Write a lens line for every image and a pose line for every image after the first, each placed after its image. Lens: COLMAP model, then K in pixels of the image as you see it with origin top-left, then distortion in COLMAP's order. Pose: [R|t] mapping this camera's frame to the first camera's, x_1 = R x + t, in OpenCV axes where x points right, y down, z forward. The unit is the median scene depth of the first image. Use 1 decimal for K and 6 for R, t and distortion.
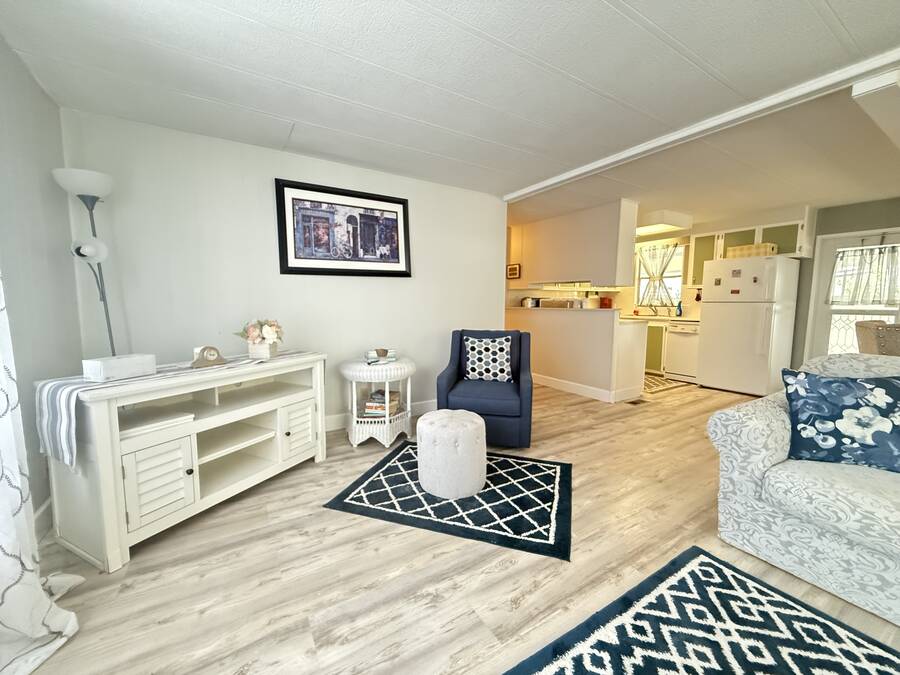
lens RADIAL K [[360.1, 0, 447.8], [0, 360.1, 337.4], [0, 0, 1]] dist [-0.000598, -0.000085]
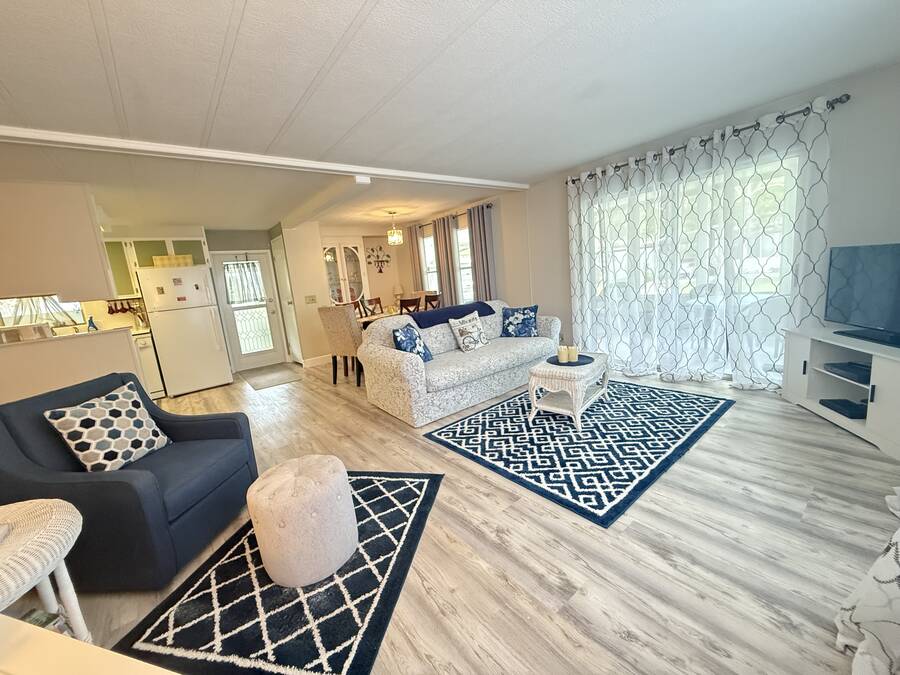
lens RADIAL K [[360.1, 0, 447.8], [0, 360.1, 337.4], [0, 0, 1]] dist [-0.000598, -0.000085]
pose [[-0.122522, -0.162098, 0.979139, -0.497853], [0.192976, 0.963851, 0.183715, -0.086263], [-0.973524, 0.211459, -0.086812, 0.500782]]
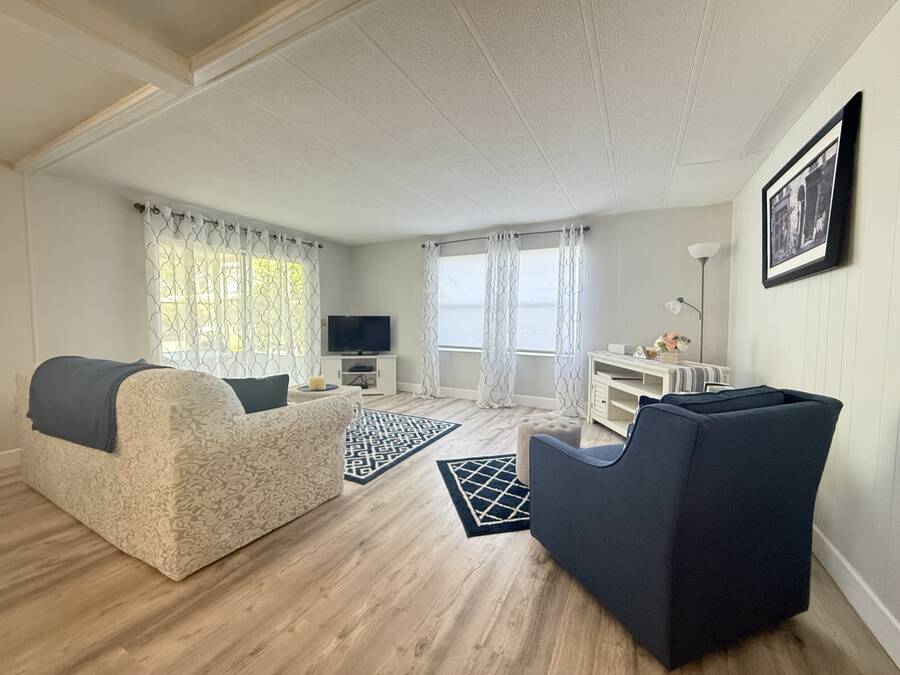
lens RADIAL K [[360.1, 0, 447.8], [0, 360.1, 337.4], [0, 0, 1]] dist [-0.000598, -0.000085]
pose [[-0.859690, 0.021553, -0.510361, 0.602097], [-0.055604, 0.989224, 0.135439, -0.120501], [0.507781, 0.144814, -0.849228, 1.244825]]
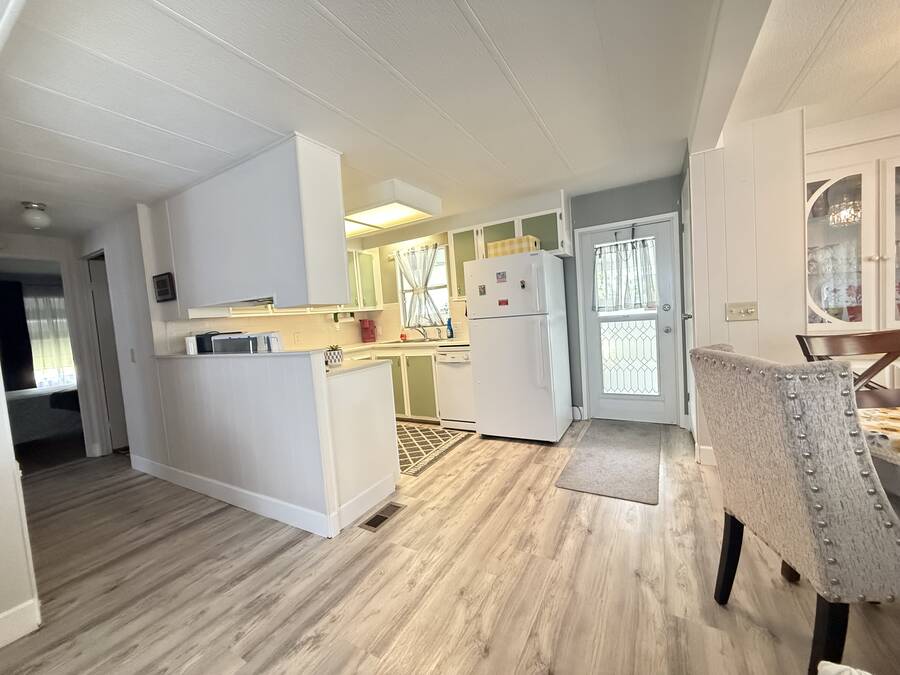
lens RADIAL K [[360.1, 0, 447.8], [0, 360.1, 337.4], [0, 0, 1]] dist [-0.000598, -0.000085]
pose [[0.875702, -0.102780, 0.471787, 0.502699], [0.128446, 0.991463, -0.022422, -0.079083], [-0.465455, 0.080234, 0.881427, 0.600182]]
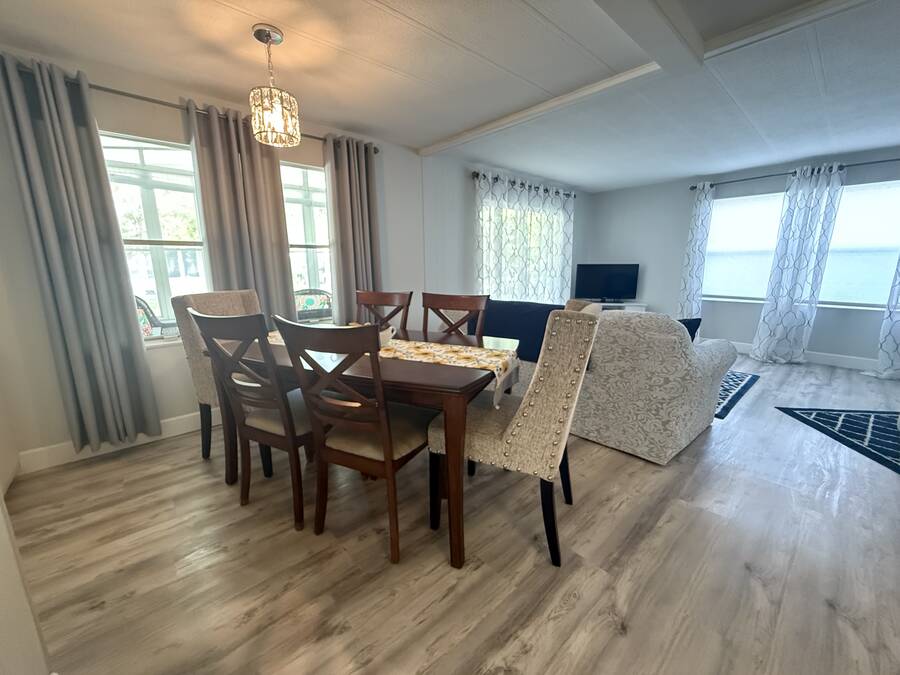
lens RADIAL K [[360.1, 0, 447.8], [0, 360.1, 337.4], [0, 0, 1]] dist [-0.000598, -0.000085]
pose [[-0.983191, 0.037268, -0.178739, 1.178969], [-0.016800, 0.956329, 0.291809, -0.124672], [0.181808, 0.289907, -0.939628, 1.182471]]
